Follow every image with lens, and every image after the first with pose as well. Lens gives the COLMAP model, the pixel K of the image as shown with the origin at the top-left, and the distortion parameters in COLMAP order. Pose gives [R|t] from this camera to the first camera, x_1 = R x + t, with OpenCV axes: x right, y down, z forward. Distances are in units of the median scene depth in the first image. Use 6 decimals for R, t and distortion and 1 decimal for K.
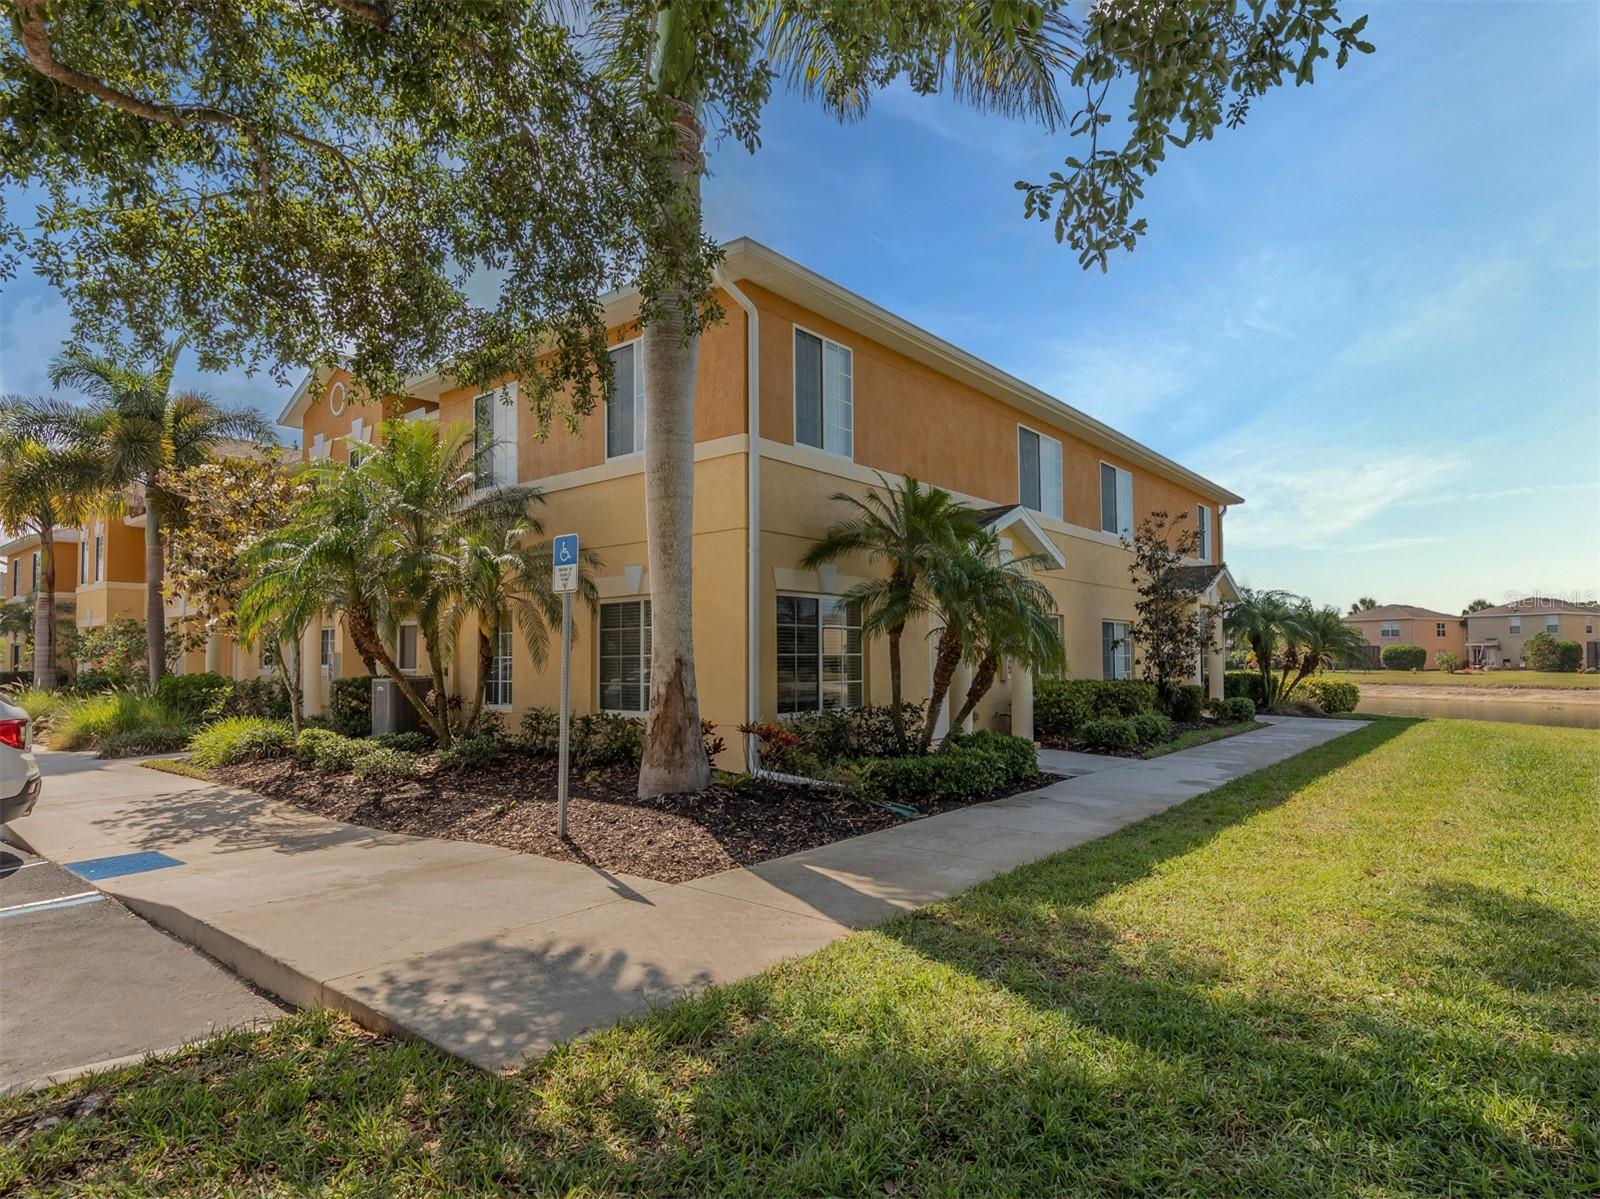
lens RADIAL K [[884.9, 0, 796.7], [0, 884.9, 604.6], [0, 0, 1]] dist [0.002008, 0.000577]
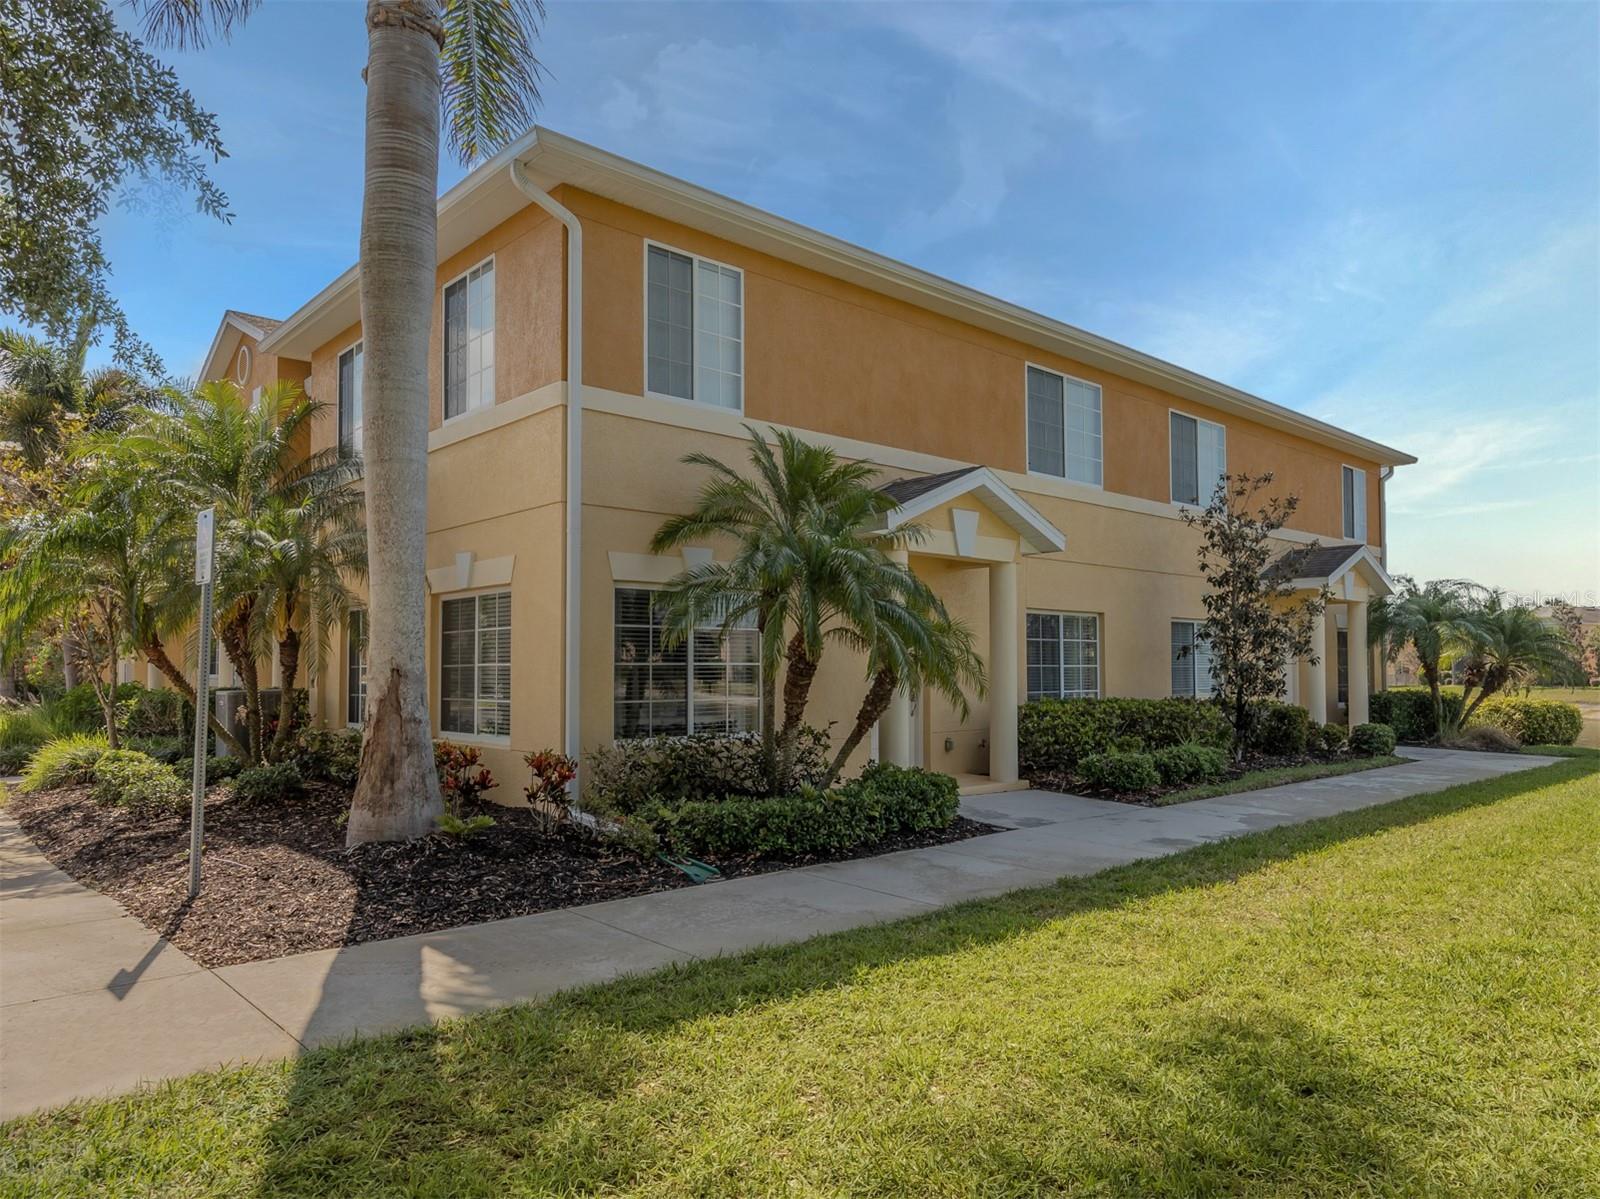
lens RADIAL K [[1055.5, 0, 804.3], [0, 1055.5, 602.8], [0, 0, 1]] dist [0.003699, 0.003019]
pose [[0.990131, -0.005396, -0.140044, 0.249893], [0.005194, 0.999985, -0.001809, 0.005010], [0.140052, 0.001064, 0.990144, 0.093597]]
